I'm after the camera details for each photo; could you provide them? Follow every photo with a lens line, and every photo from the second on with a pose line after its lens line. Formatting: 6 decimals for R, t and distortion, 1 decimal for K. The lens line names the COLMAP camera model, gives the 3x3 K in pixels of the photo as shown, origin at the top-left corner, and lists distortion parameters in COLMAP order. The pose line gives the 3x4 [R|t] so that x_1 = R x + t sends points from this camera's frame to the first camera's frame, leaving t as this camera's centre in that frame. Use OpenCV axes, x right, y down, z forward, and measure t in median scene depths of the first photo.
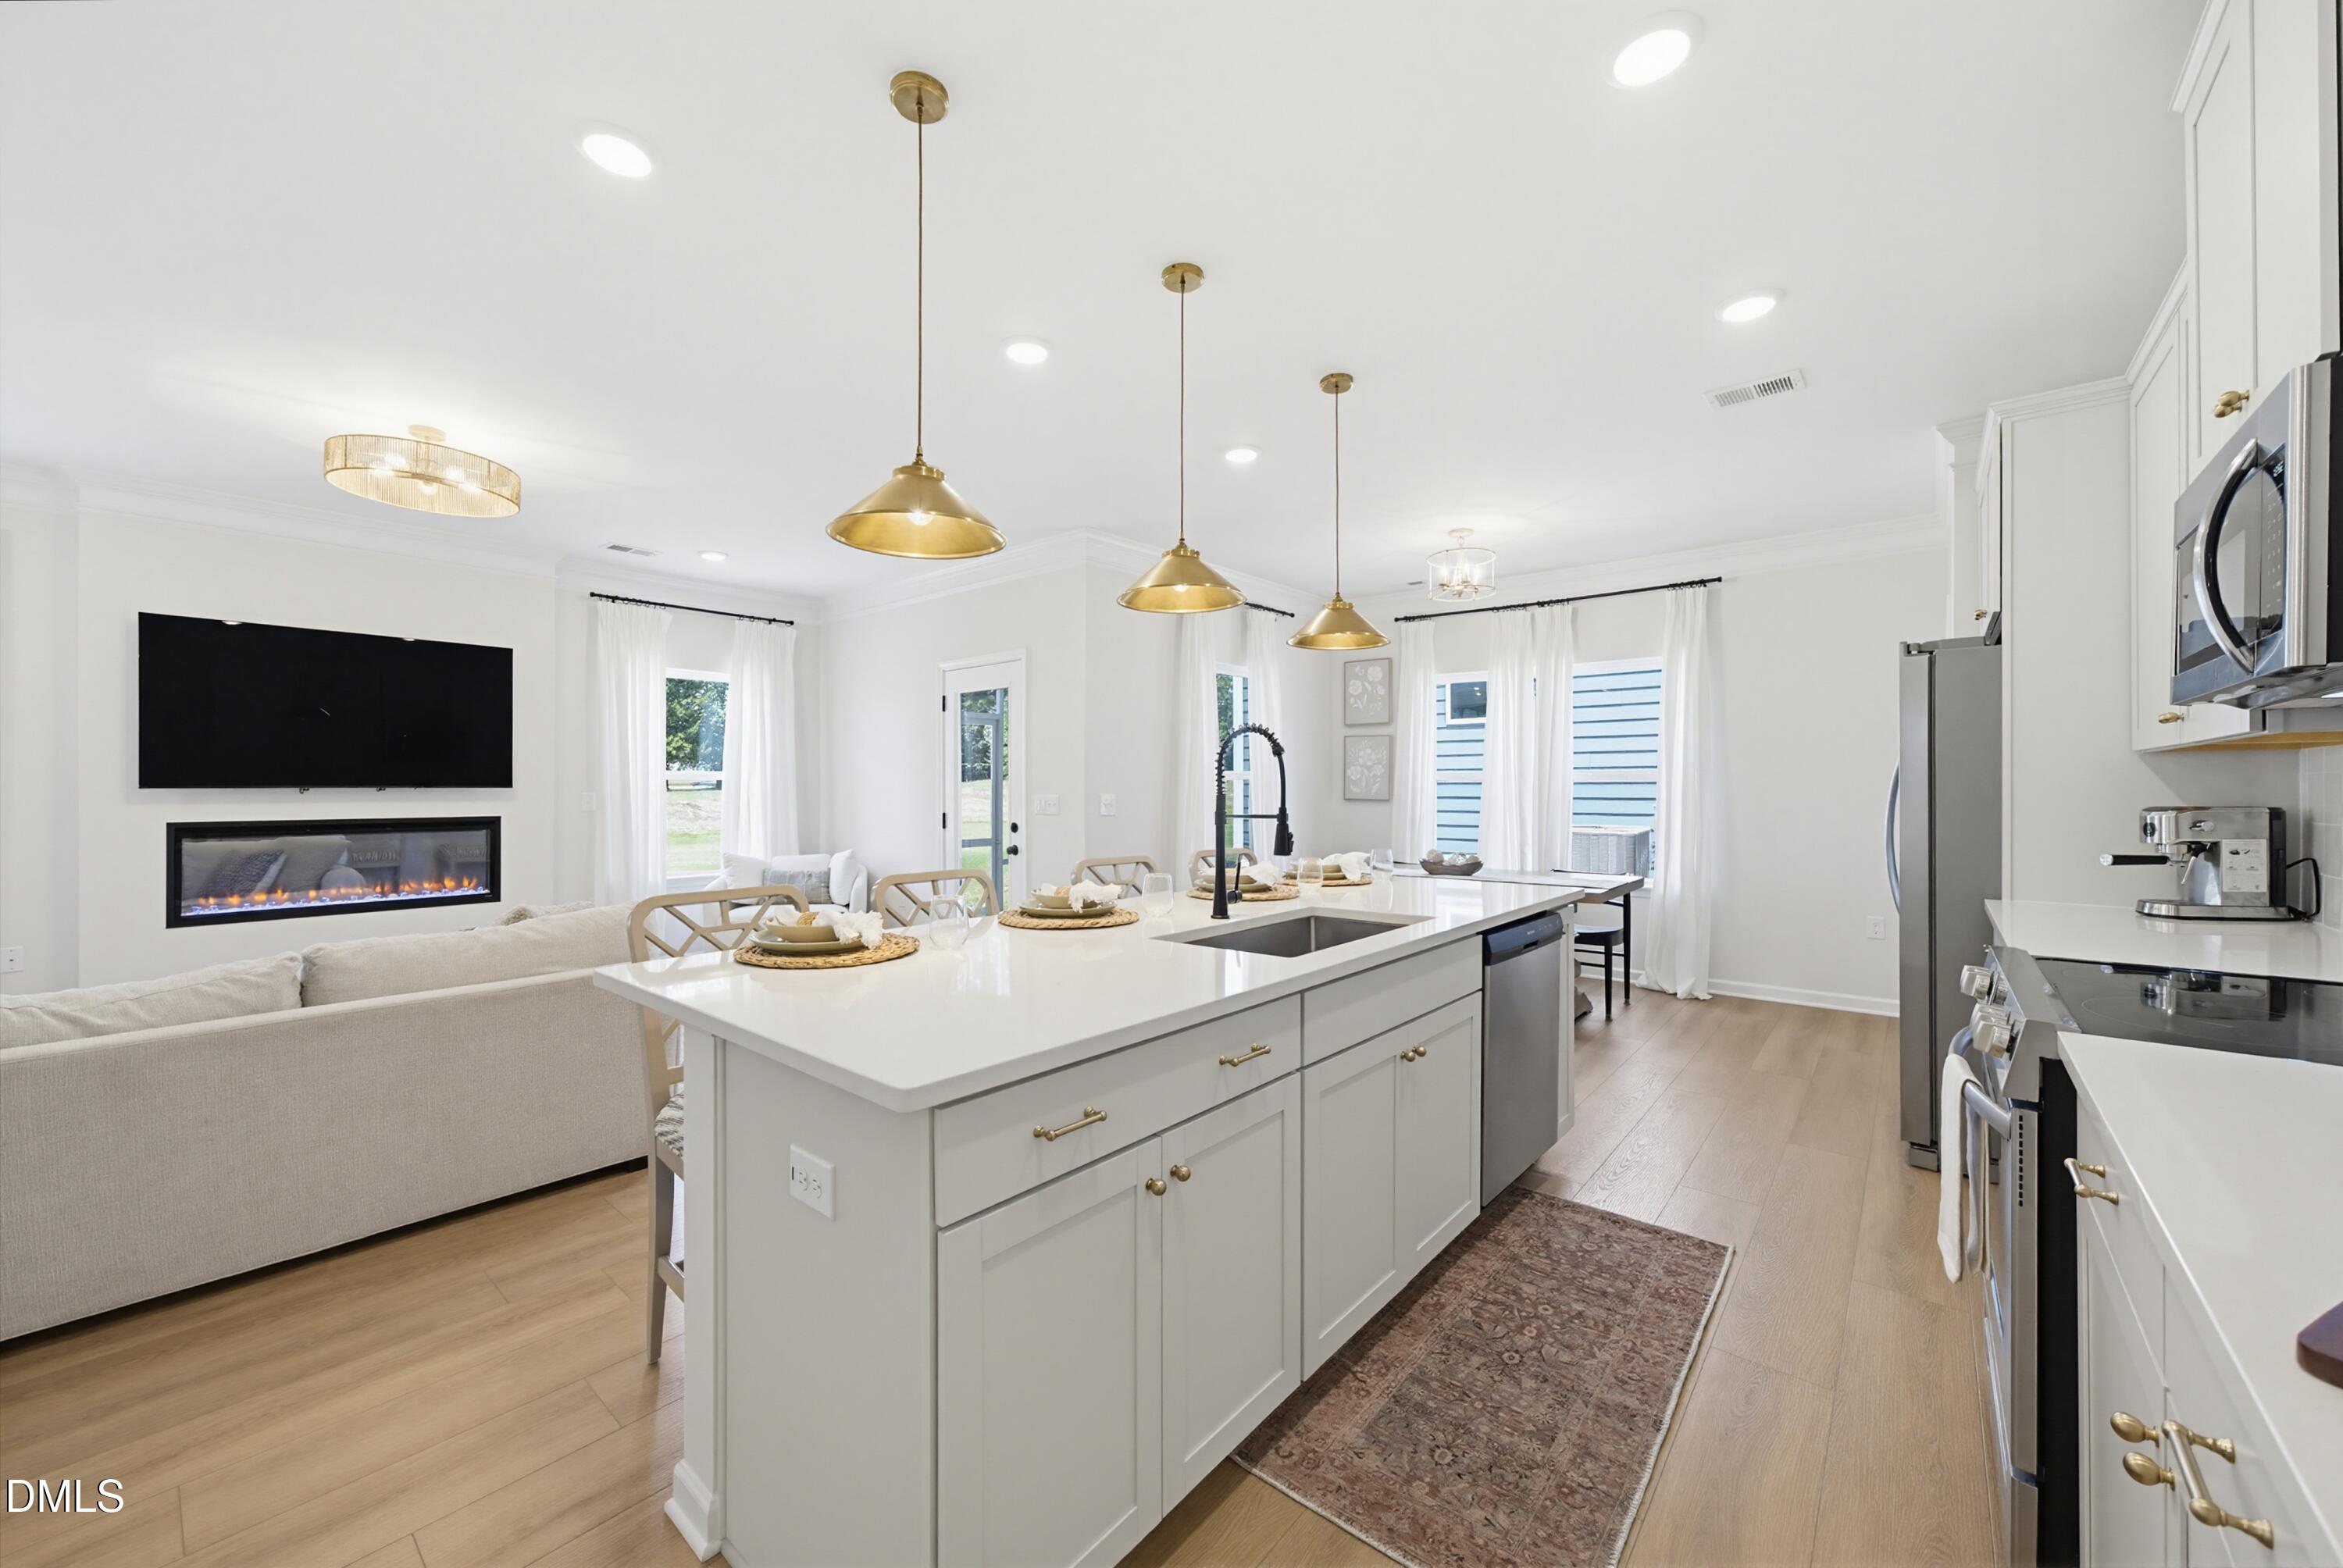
lens RADIAL K [[894.0, 0, 1165.2], [0, 894.0, 784.3], [0, 0, 1]] dist [0.008357, 0.000753]
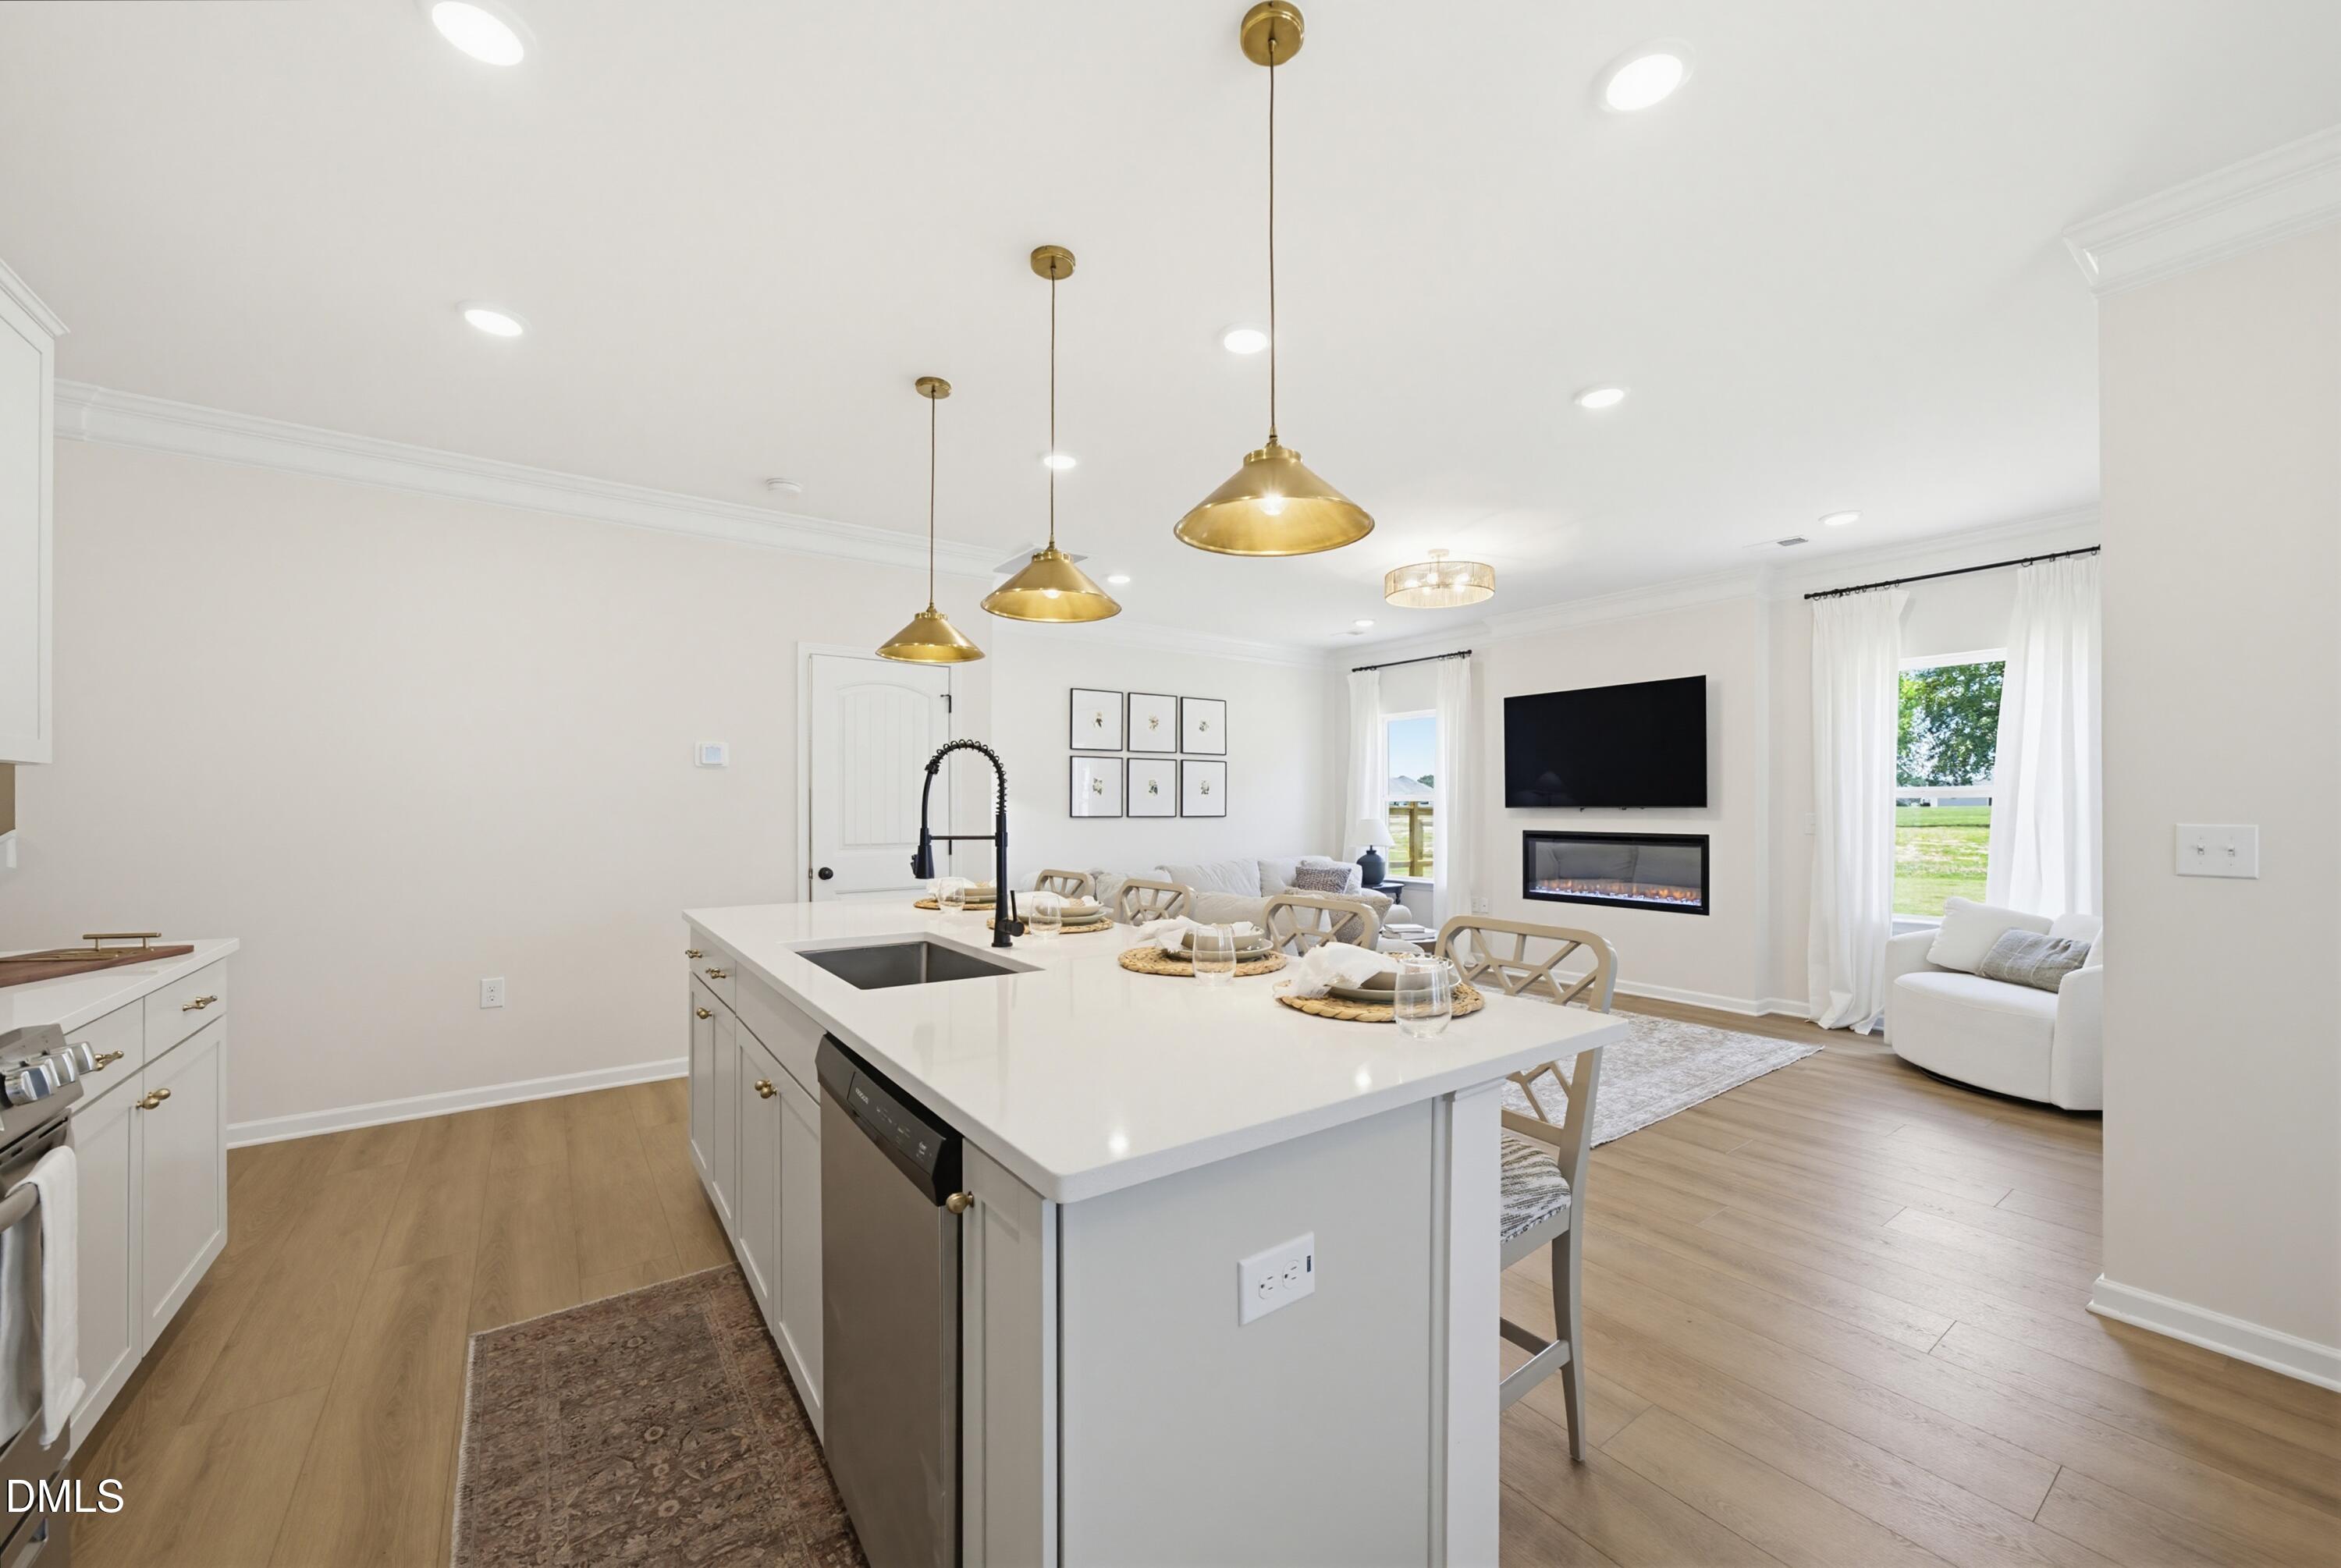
lens RADIAL K [[893.2, 0, 1177.3], [0, 893.2, 781.5], [0, 0, 1]] dist [0.008357, 0.000753]
pose [[-0.242699, -0.028797, -0.969674, 0.490903], [0.001417, 0.999548, -0.030038, 0.004347], [0.970101, -0.008664, -0.242548, 0.737932]]
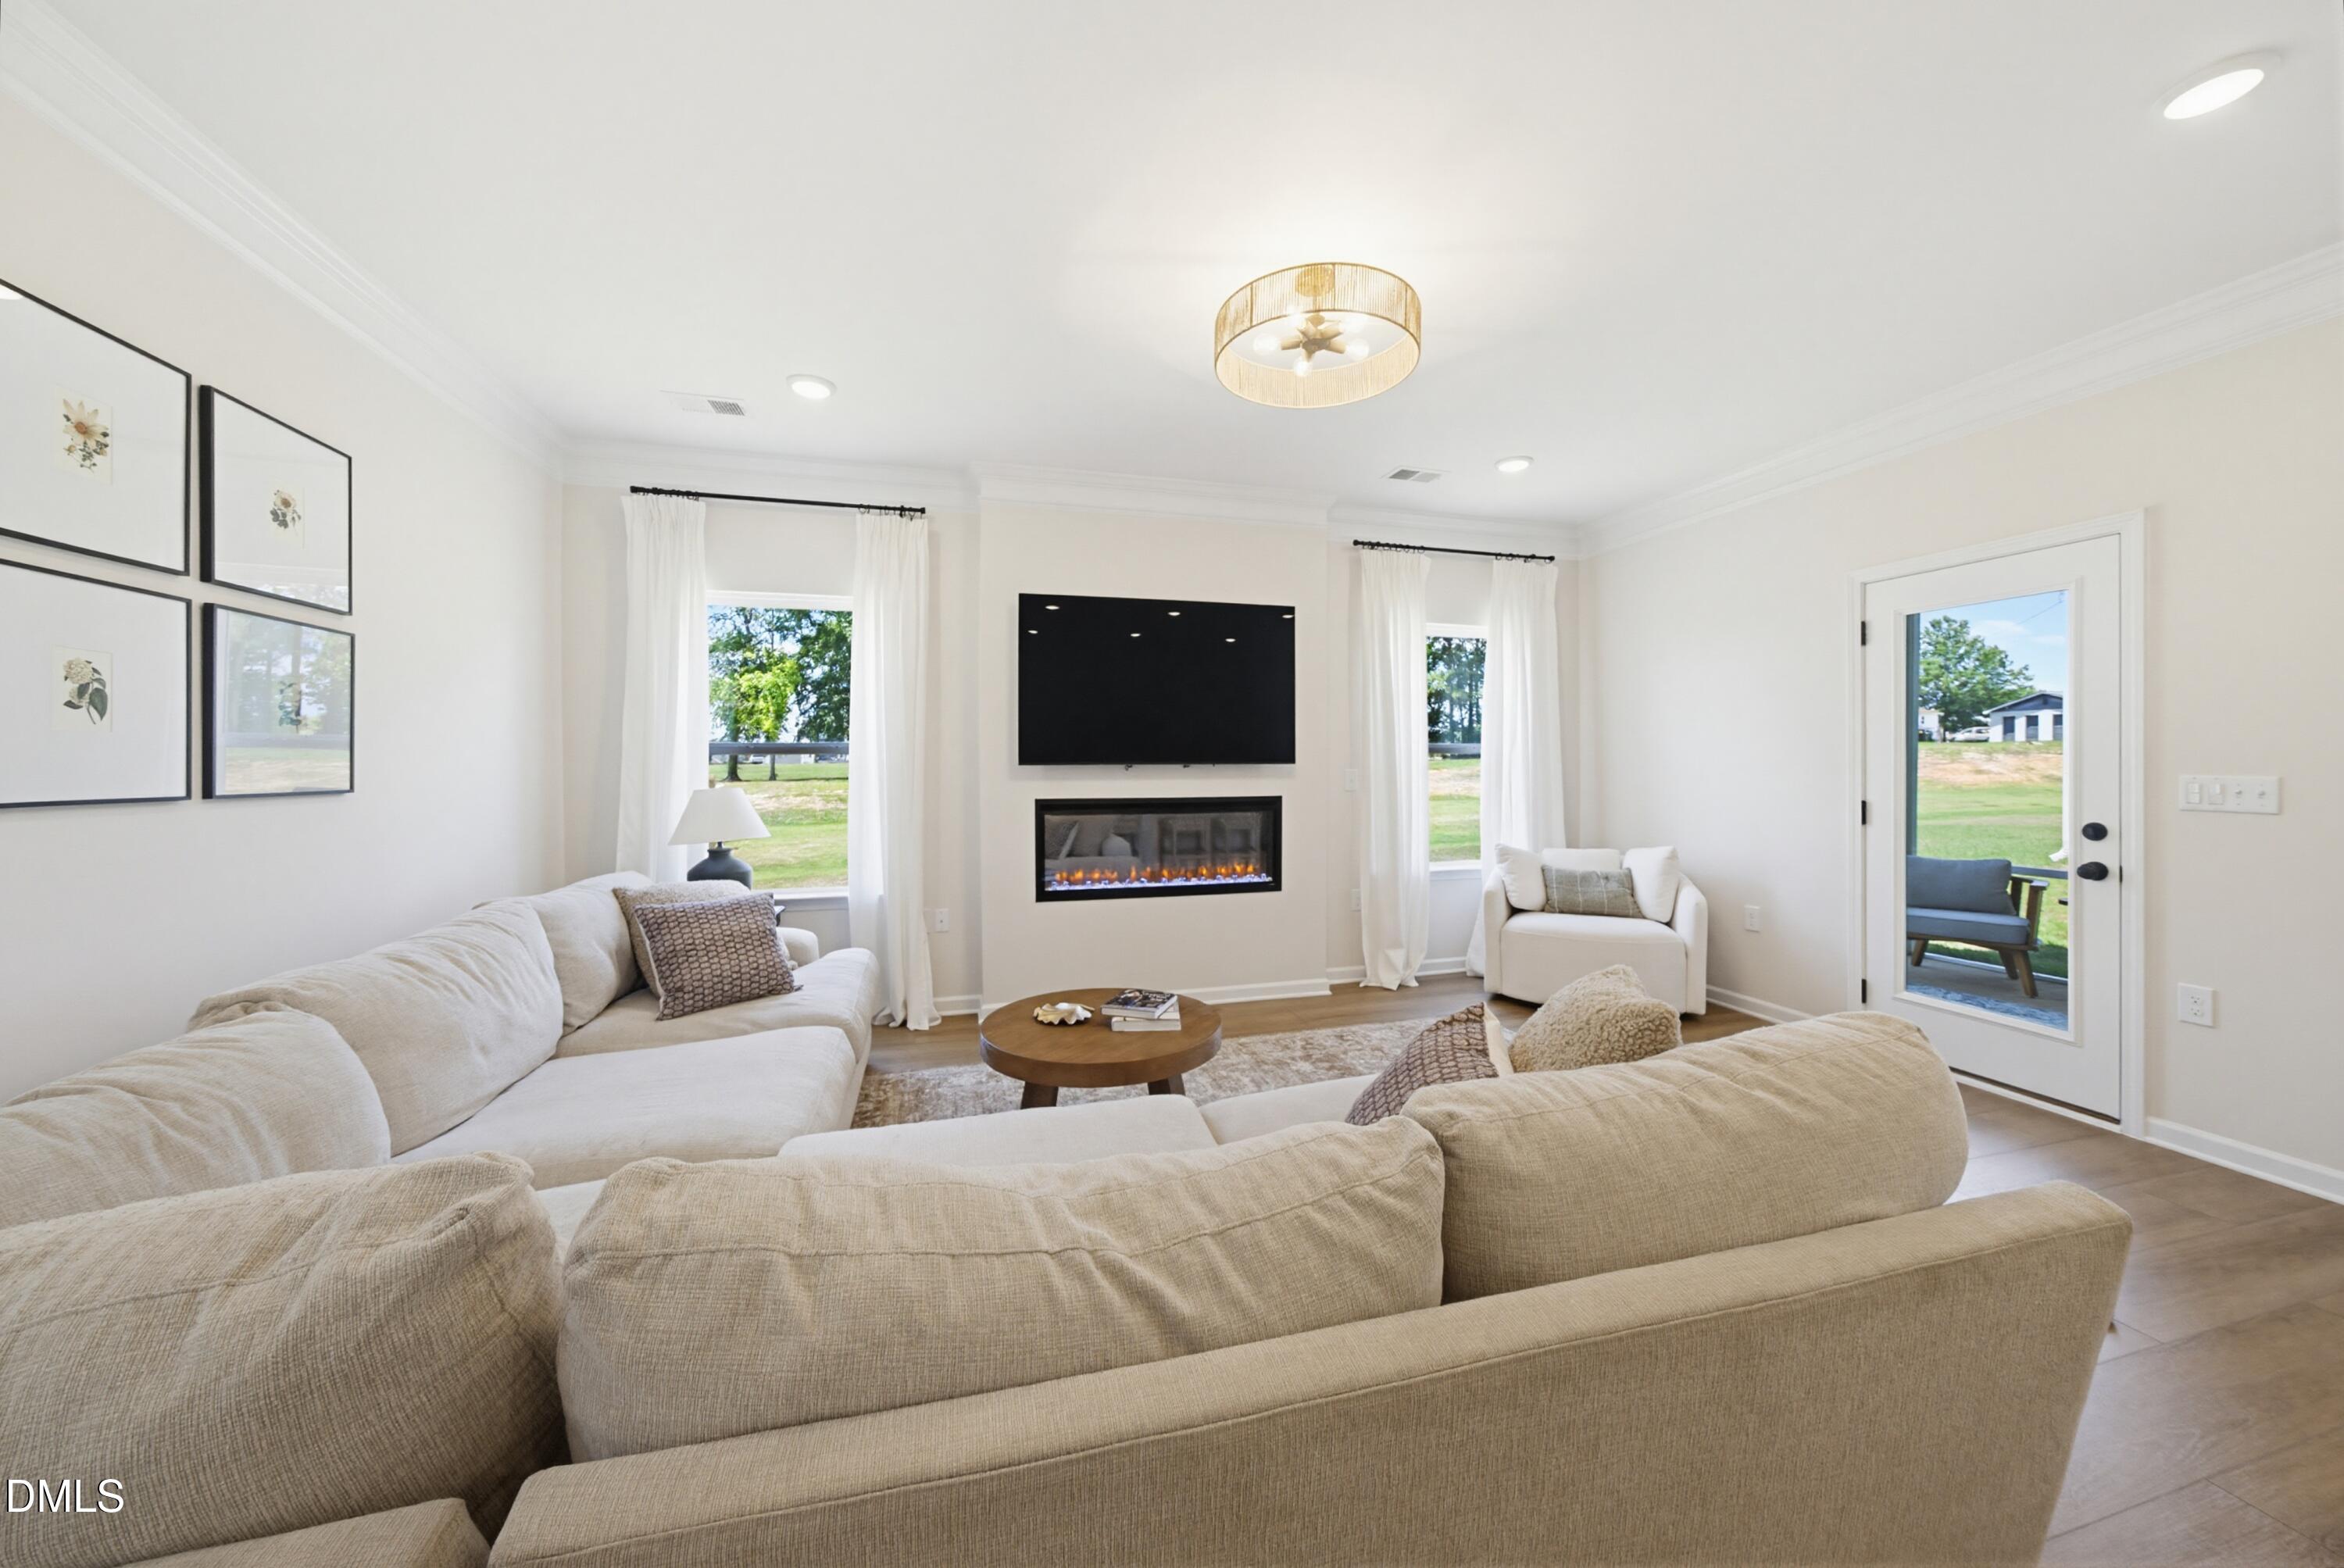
lens RADIAL K [[818.7, 0, 1165.8], [0, 818.7, 766.6], [0, 0, 1]] dist [-0.021132, 0.003460]
pose [[0.824347, -0.002286, -0.566080, -0.421572], [0.005152, 0.999981, 0.003464, 0.003076], [0.566061, -0.005772, 0.824343, 0.293890]]
